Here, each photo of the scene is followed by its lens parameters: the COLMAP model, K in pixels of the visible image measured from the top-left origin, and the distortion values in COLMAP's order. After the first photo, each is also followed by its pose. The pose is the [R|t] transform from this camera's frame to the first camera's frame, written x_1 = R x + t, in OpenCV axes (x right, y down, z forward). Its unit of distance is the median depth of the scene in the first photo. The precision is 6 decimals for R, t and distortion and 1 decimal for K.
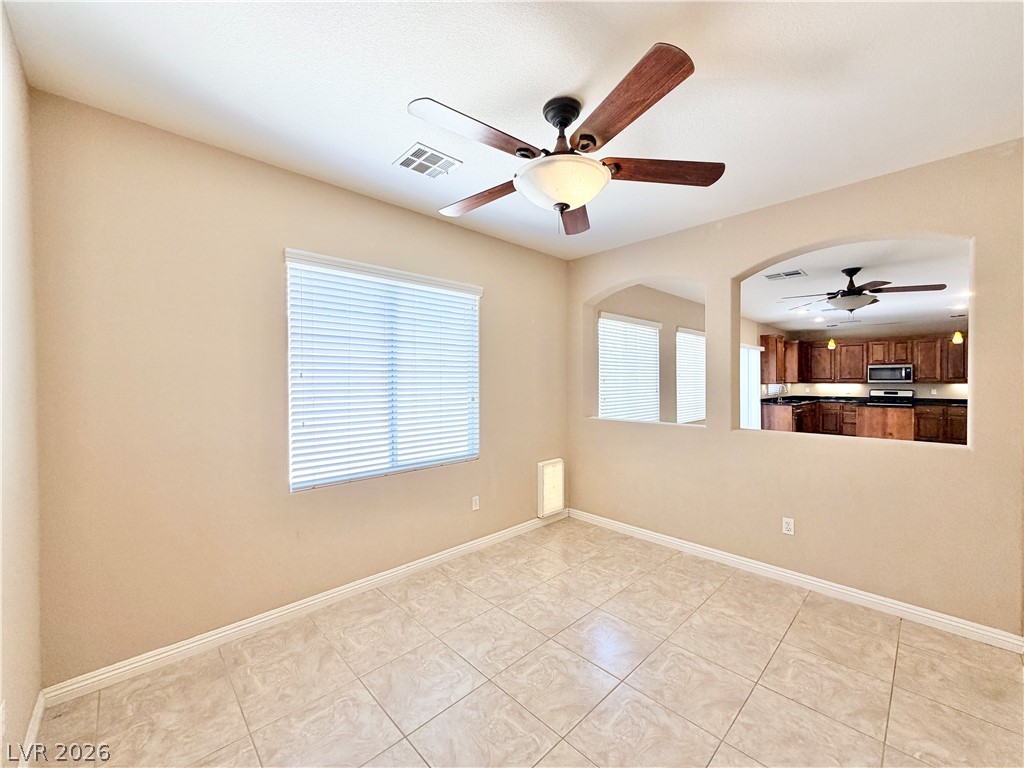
lens RADIAL K [[407.7, 0, 512.0], [0, 407.7, 384.0], [0, 0, 1]] dist [0.000743, 0.000005]
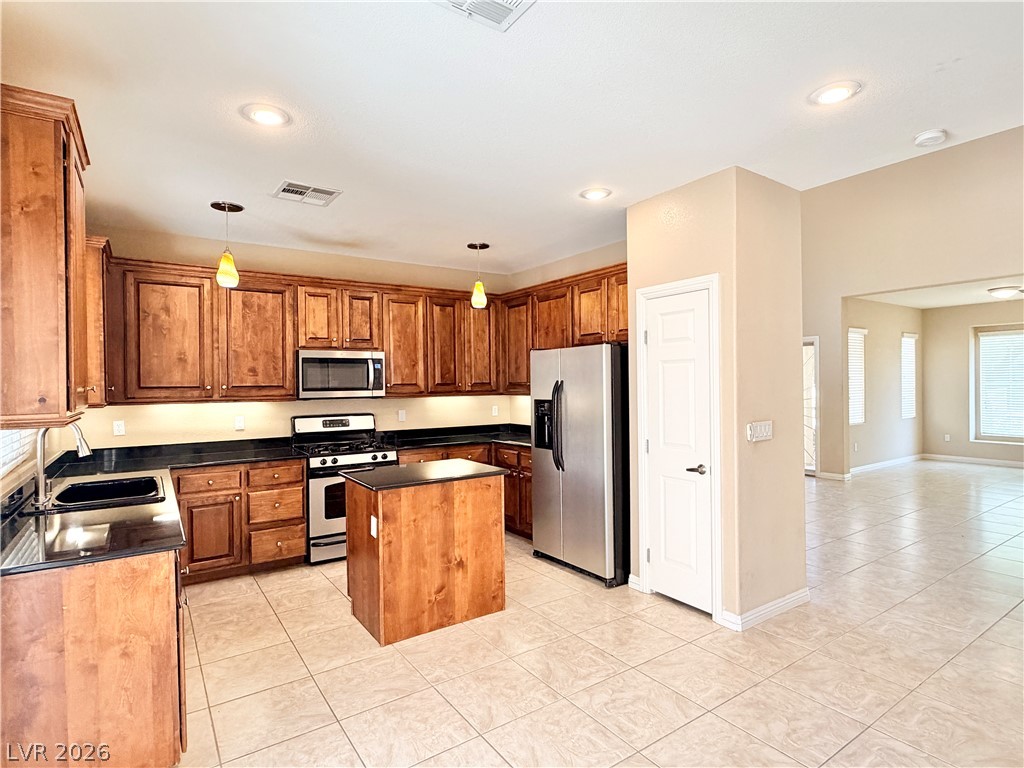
lens RADIAL K [[538.1, 0, 512.0], [0, 538.1, 384.0], [0, 0, 1]] dist [0.001082, 0.000079]
pose [[0.163629, -0.001079, 0.986521, 0.440519], [0.018665, 0.999824, -0.002002, -0.011581], [-0.986345, 0.018741, 0.163620, 0.746036]]
